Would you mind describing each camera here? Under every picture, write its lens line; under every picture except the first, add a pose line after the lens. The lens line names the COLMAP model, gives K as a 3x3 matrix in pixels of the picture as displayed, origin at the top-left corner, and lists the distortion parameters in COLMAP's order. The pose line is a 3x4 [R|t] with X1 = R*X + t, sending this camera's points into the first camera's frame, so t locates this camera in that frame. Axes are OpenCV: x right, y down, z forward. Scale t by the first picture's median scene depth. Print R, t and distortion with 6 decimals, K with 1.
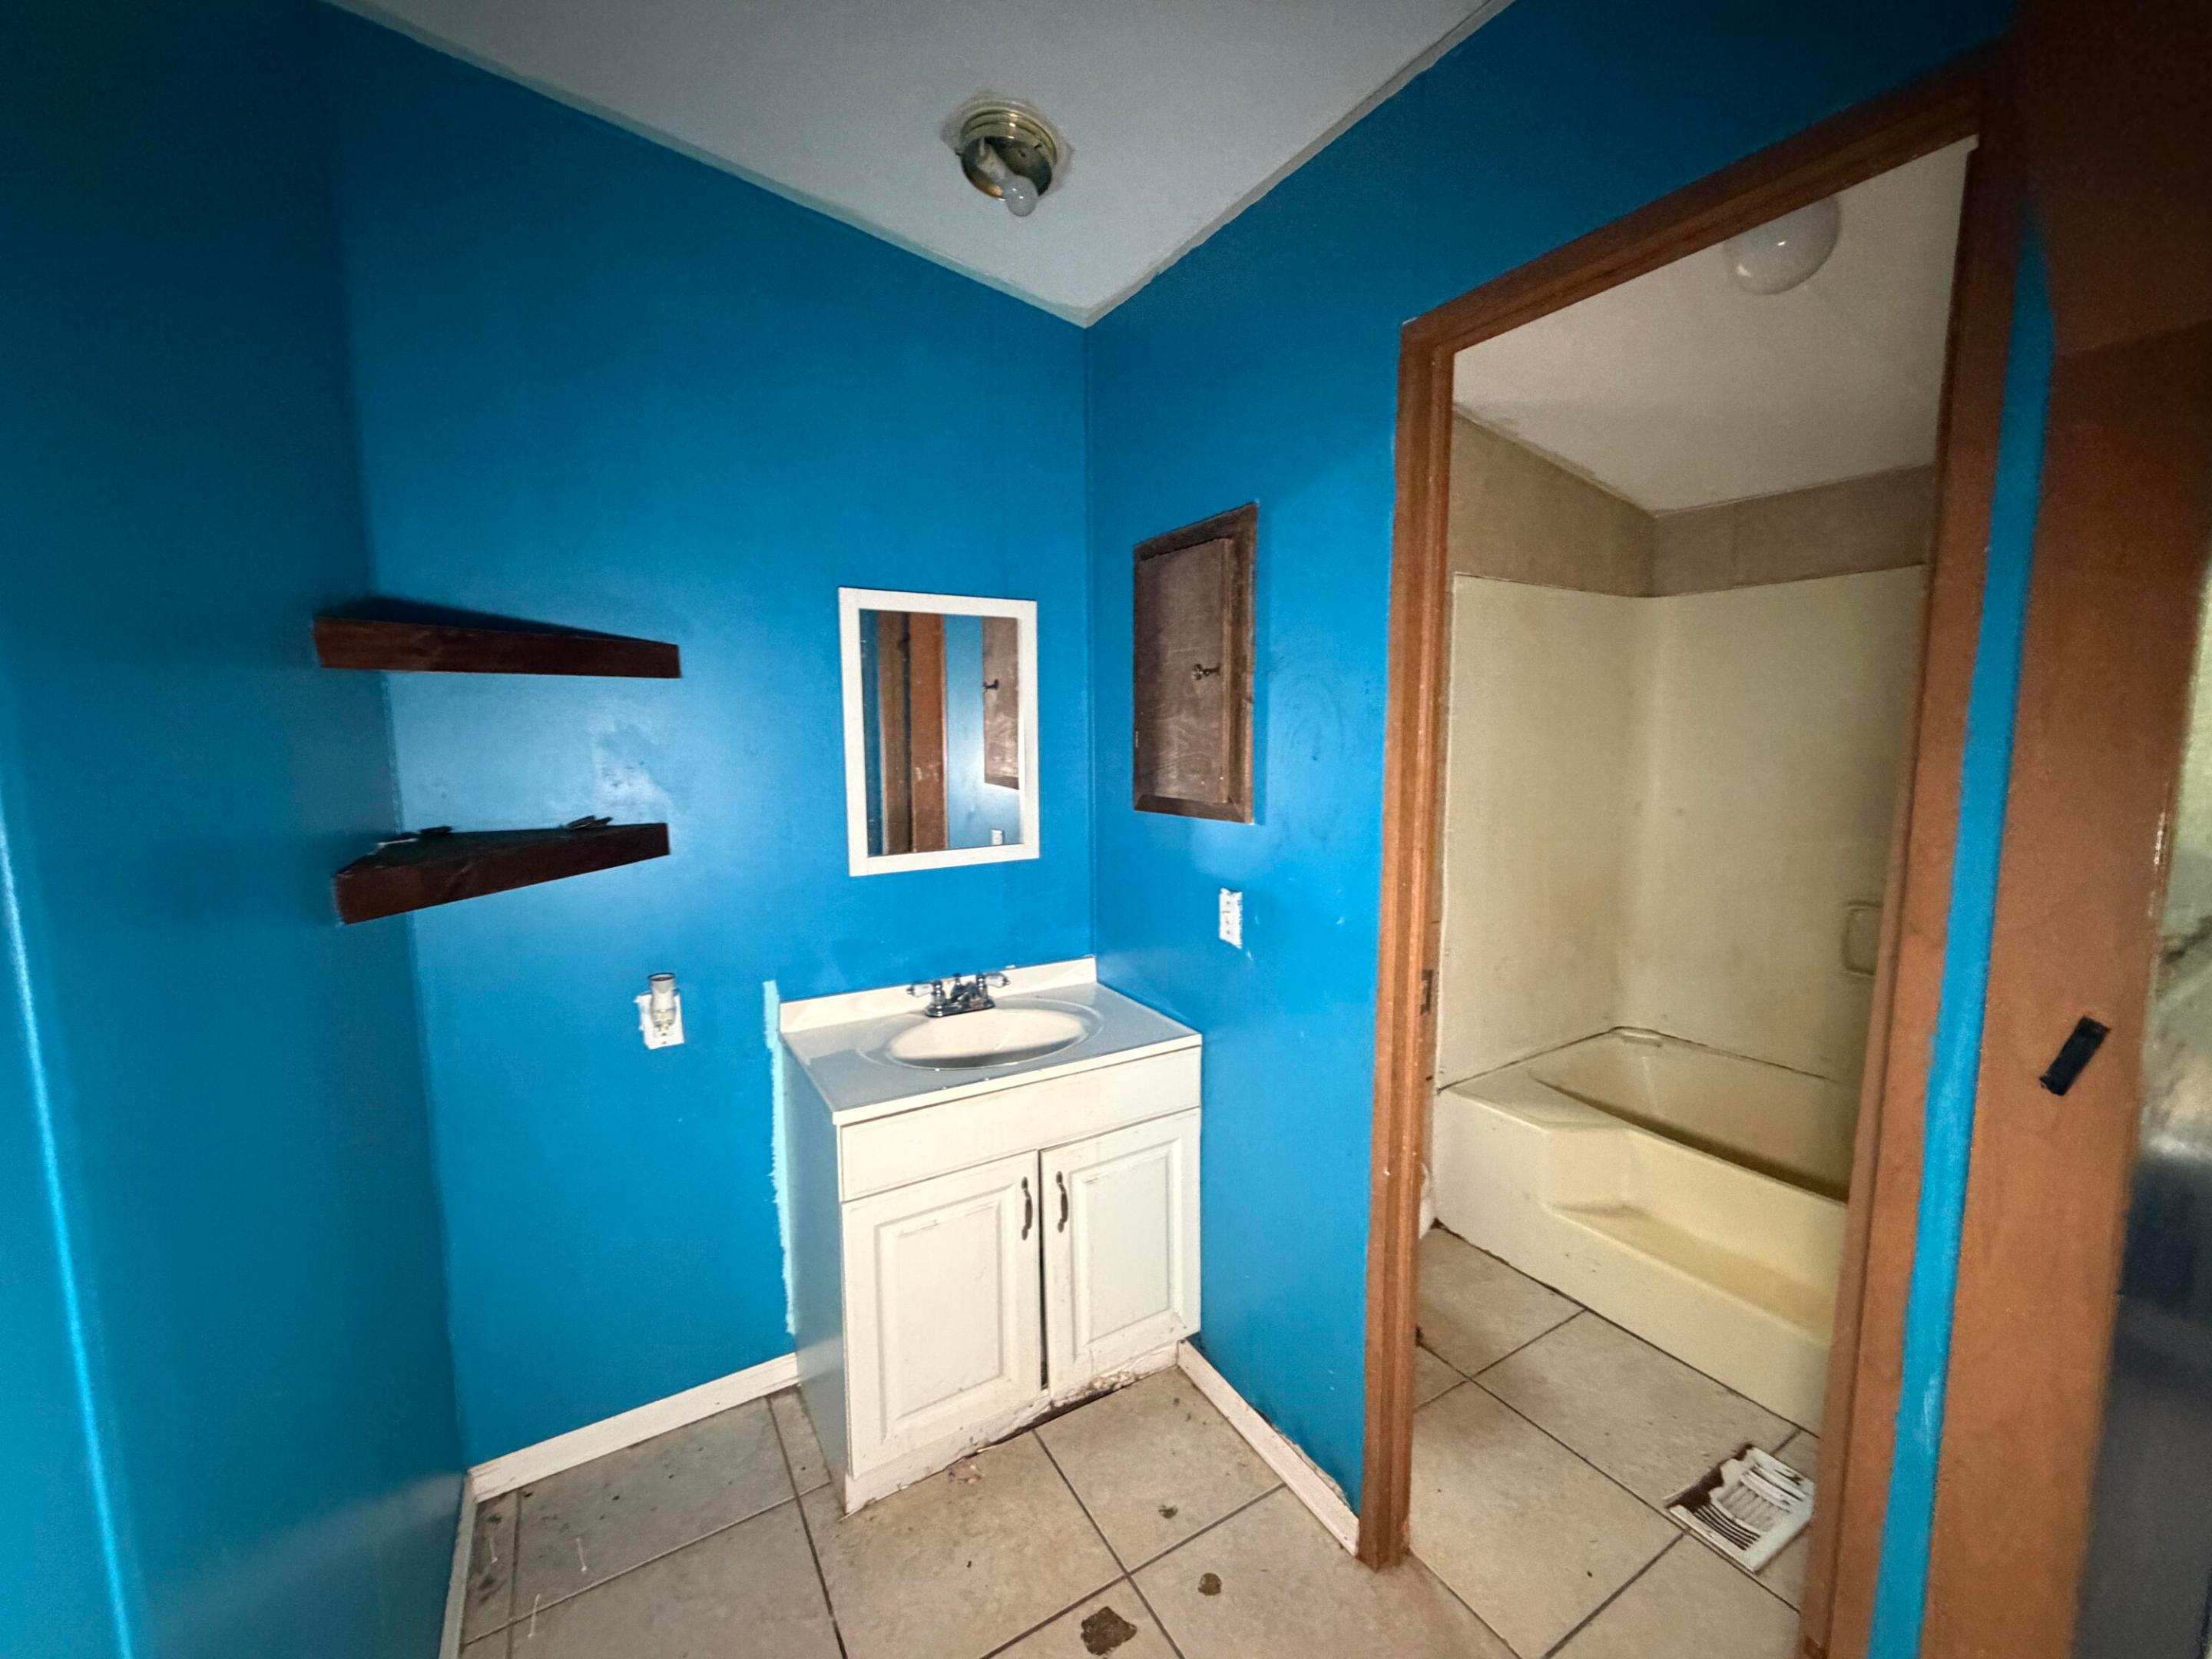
lens RADIAL K [[882.0, 0, 1102.0], [0, 882.0, 826.0], [0, 0, 1]] dist [-0.002615, -0.000277]
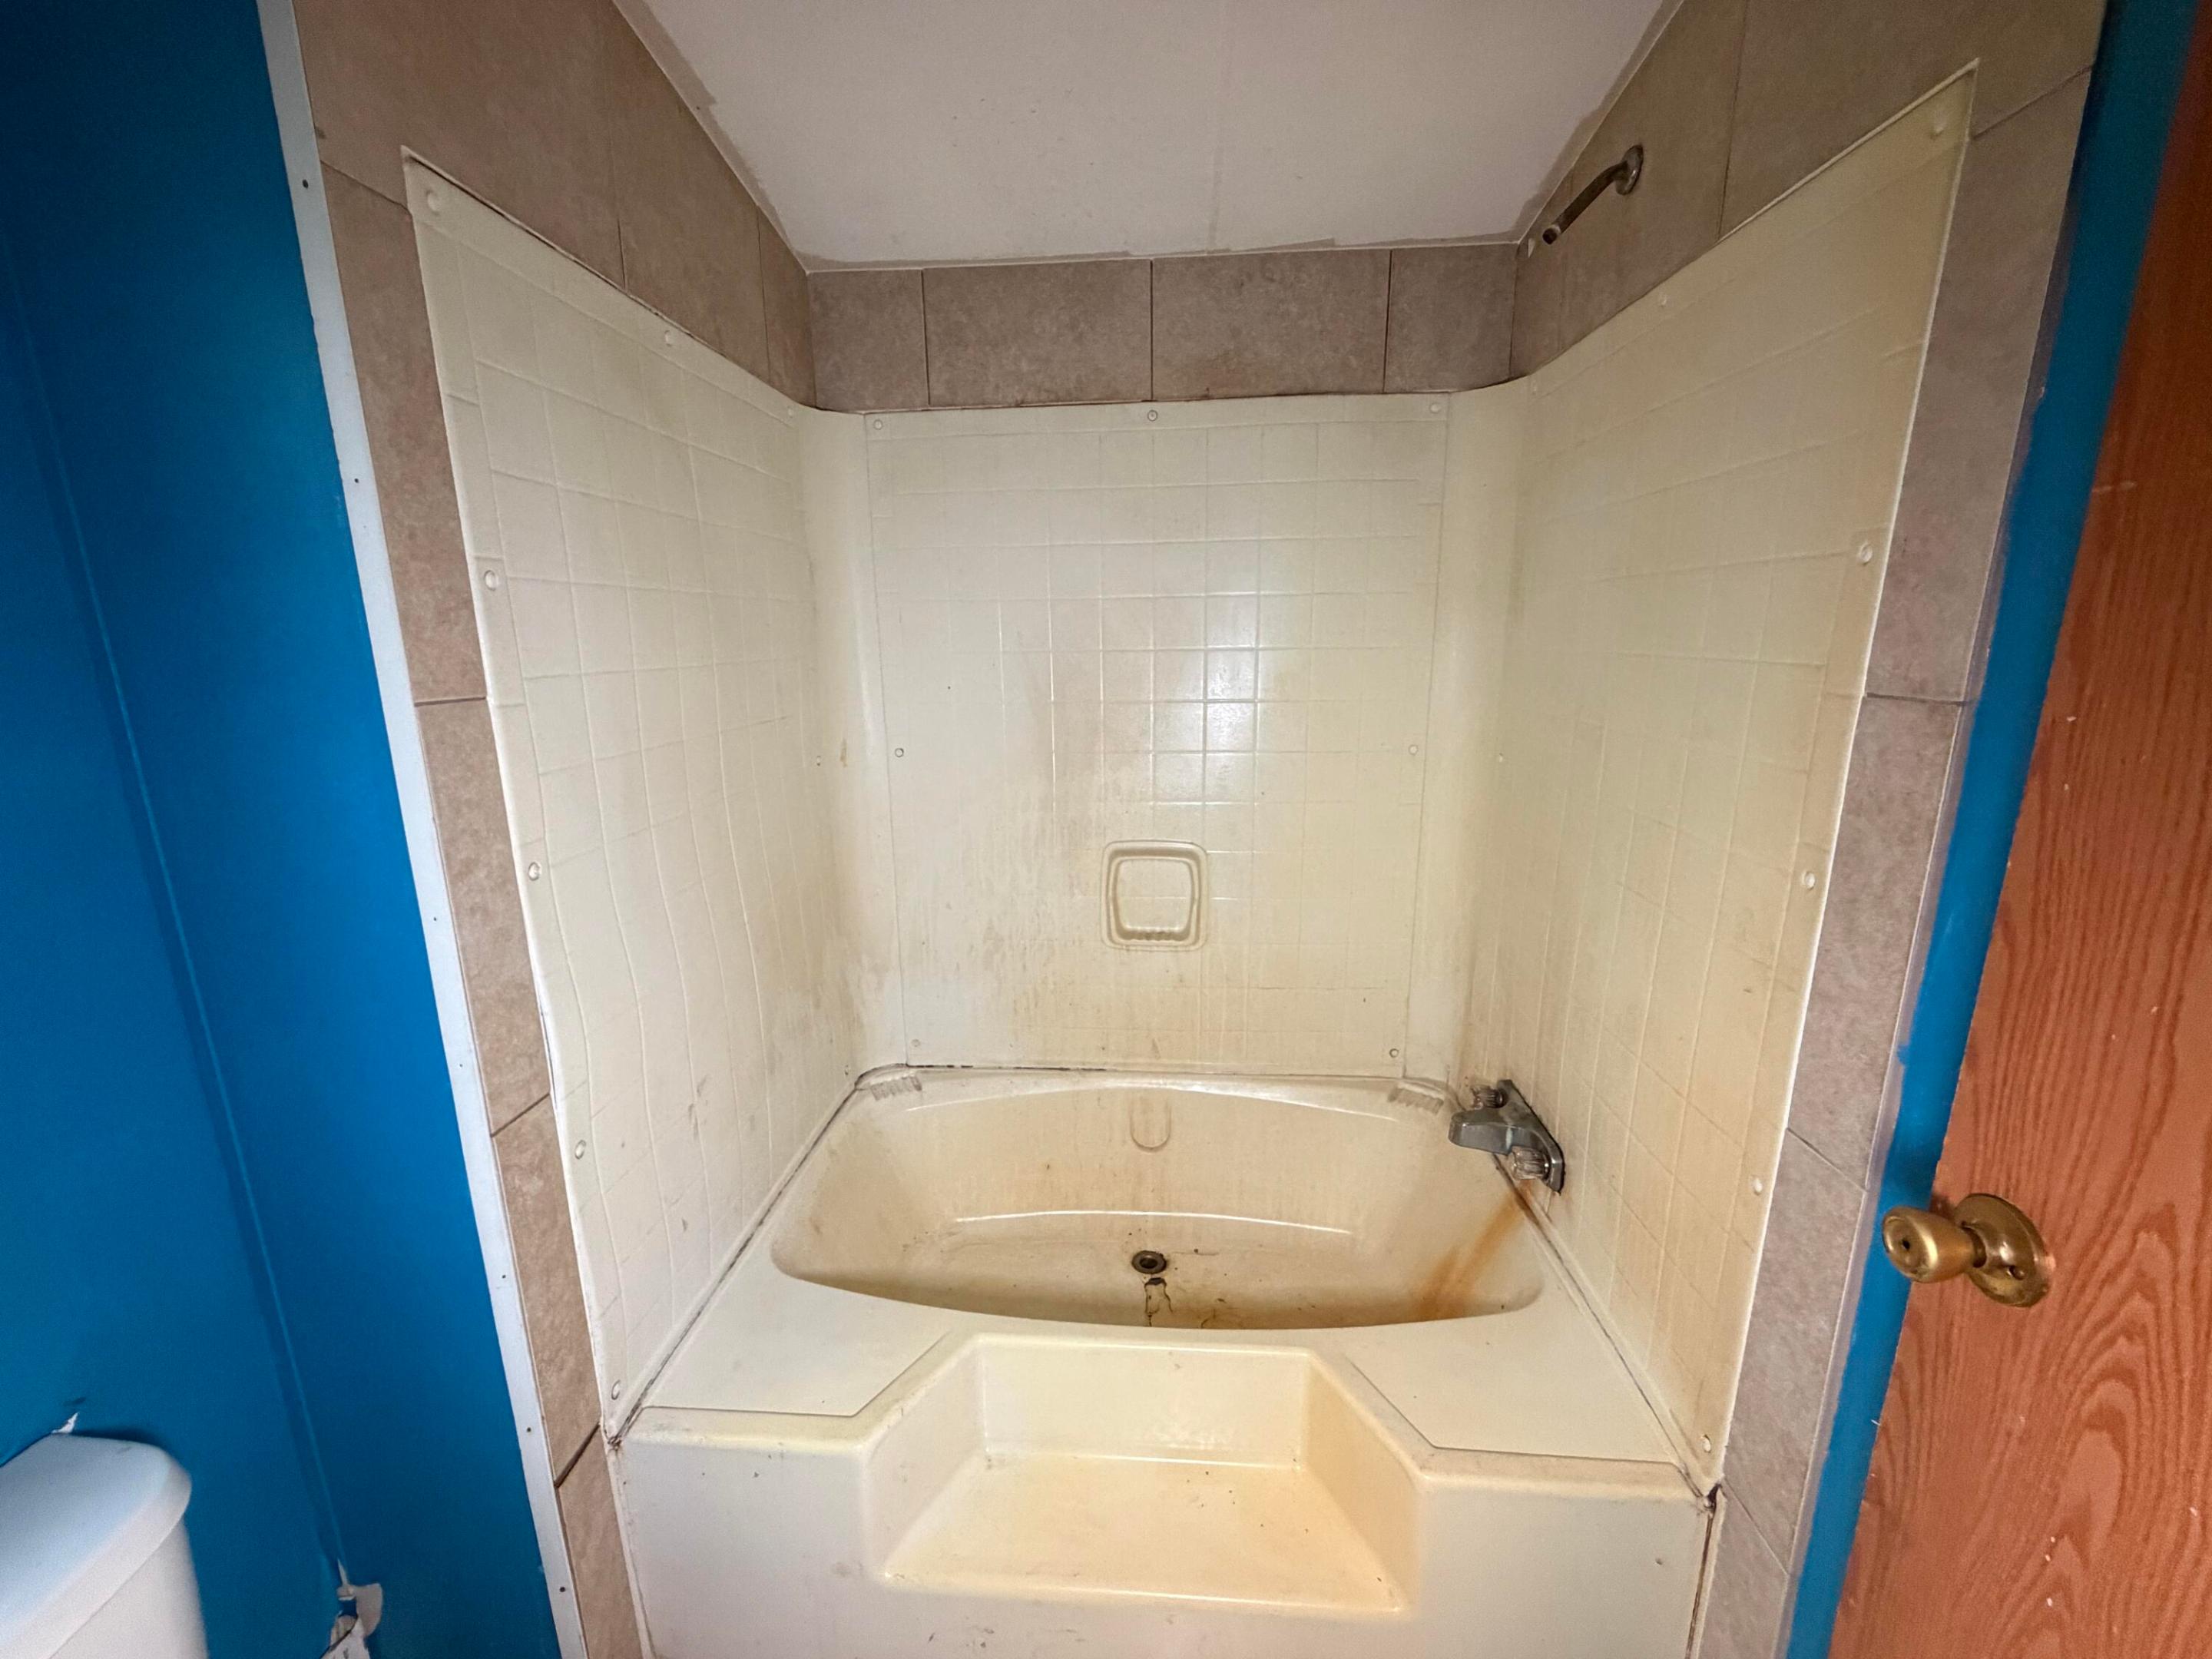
lens RADIAL K [[882.0, 0, 1101.7], [0, 882.0, 830.6], [0, 0, 1]] dist [-0.002615, -0.000277]
pose [[0.583797, -0.174429, 0.792941, 0.202667], [0.096742, 0.984636, 0.145372, -0.041074], [-0.806115, -0.008157, 0.591702, 0.485201]]
